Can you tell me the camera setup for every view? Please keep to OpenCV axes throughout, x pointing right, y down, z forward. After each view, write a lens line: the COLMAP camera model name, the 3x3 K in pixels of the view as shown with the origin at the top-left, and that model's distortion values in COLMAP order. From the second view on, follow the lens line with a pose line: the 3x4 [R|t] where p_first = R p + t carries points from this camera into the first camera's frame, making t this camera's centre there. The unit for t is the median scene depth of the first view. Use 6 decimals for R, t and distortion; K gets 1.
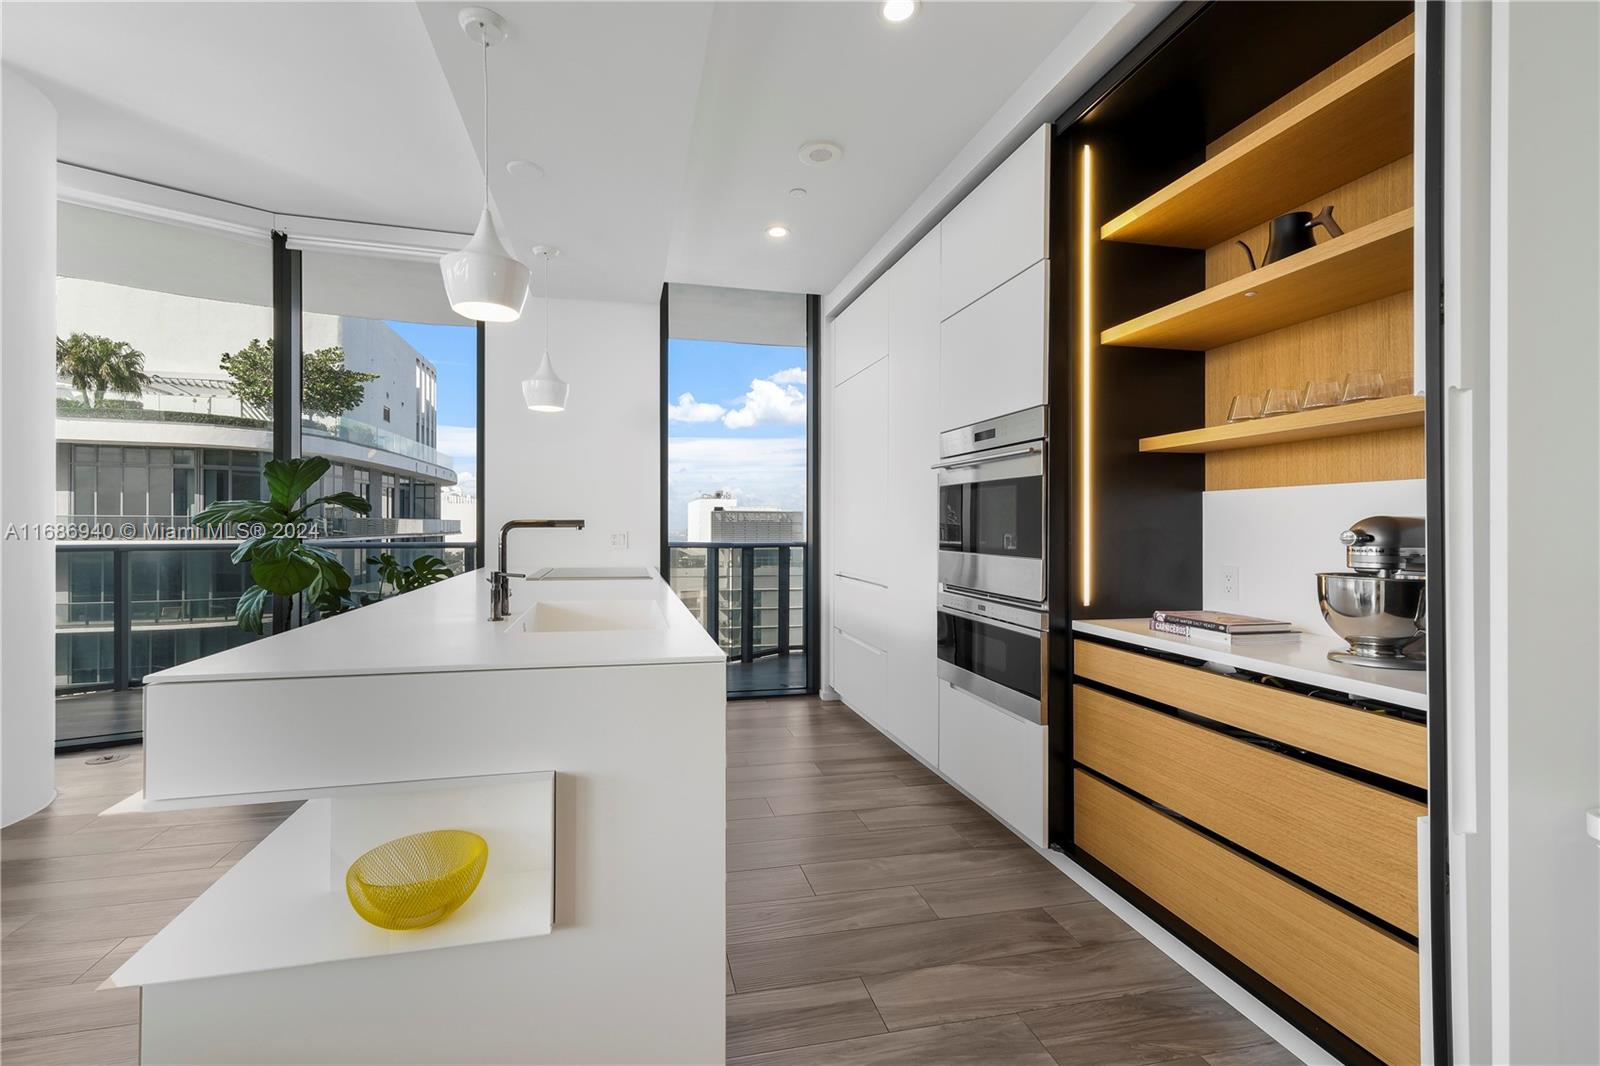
lens RADIAL K [[675.2, 0, 740.1], [0, 675.2, 517.4], [0, 0, 1]] dist [0.000476, 0.014160]
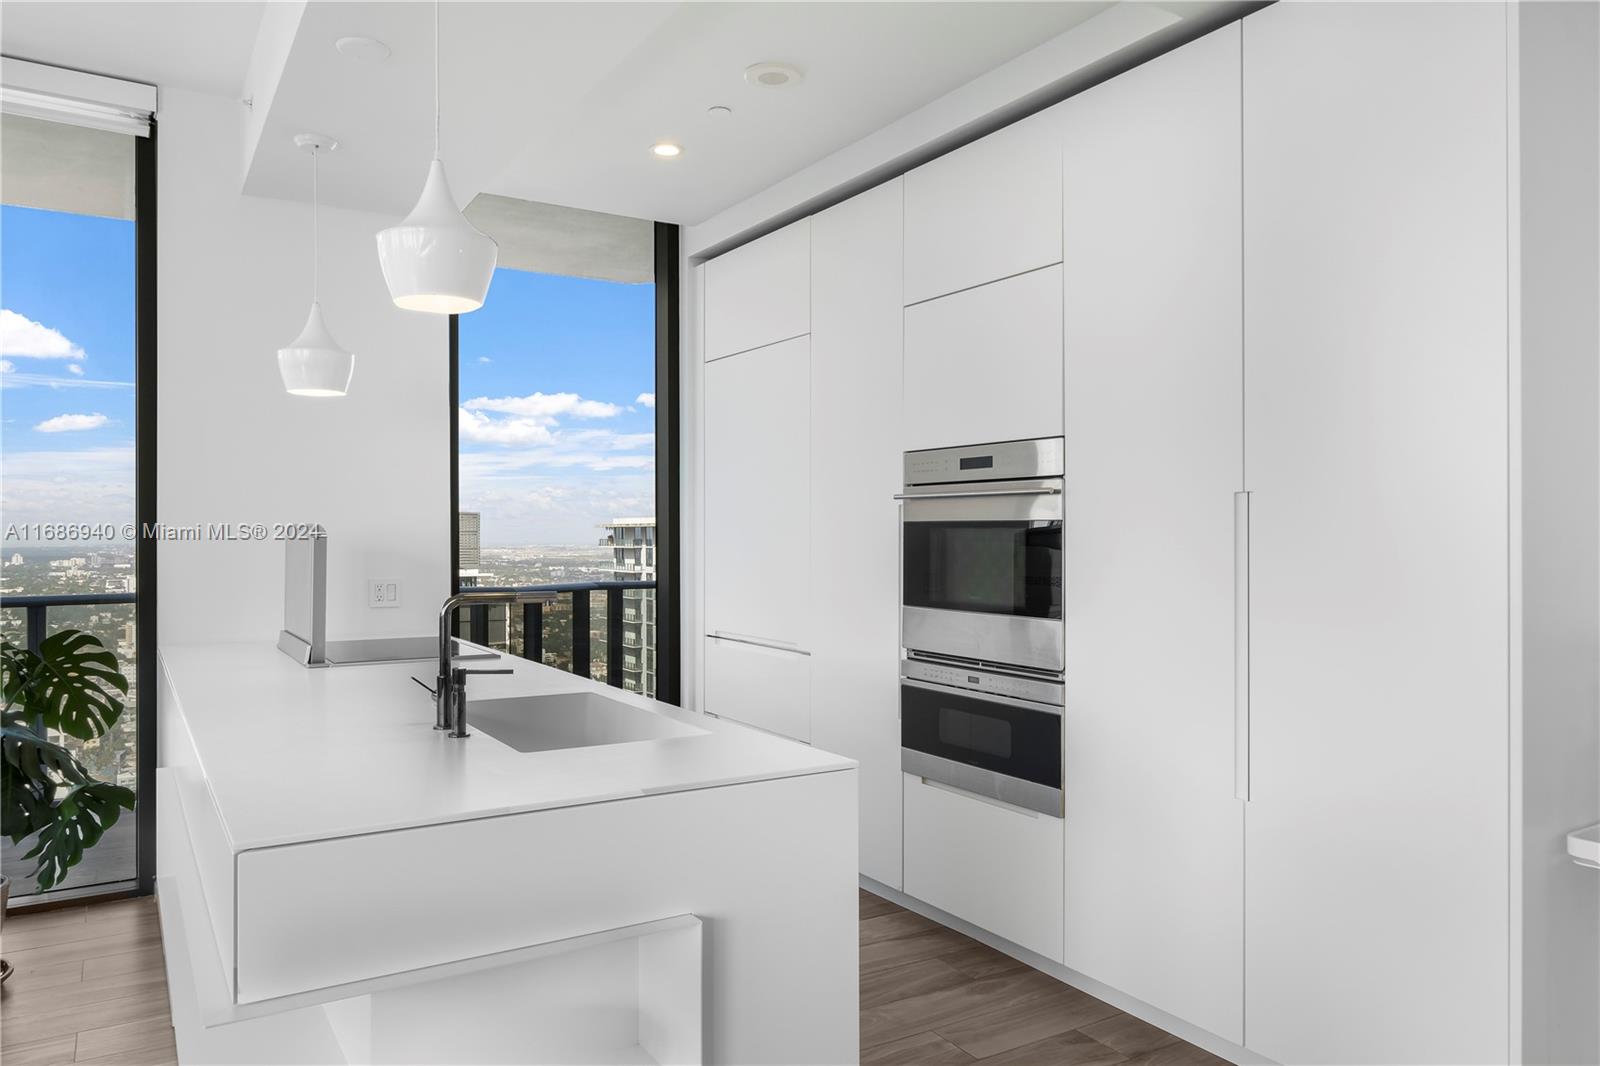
lens RADIAL K [[1074.7, 0, 800.0], [0, 1074.7, 533.0], [0, 0, 1]] dist [-0.000496, 0.000206]
pose [[0.941358, -0.000310, 0.337409, -0.268629], [0.000269, 1.000000, 0.000167, -0.040417], [-0.337409, -0.000067, 0.941358, -0.126108]]
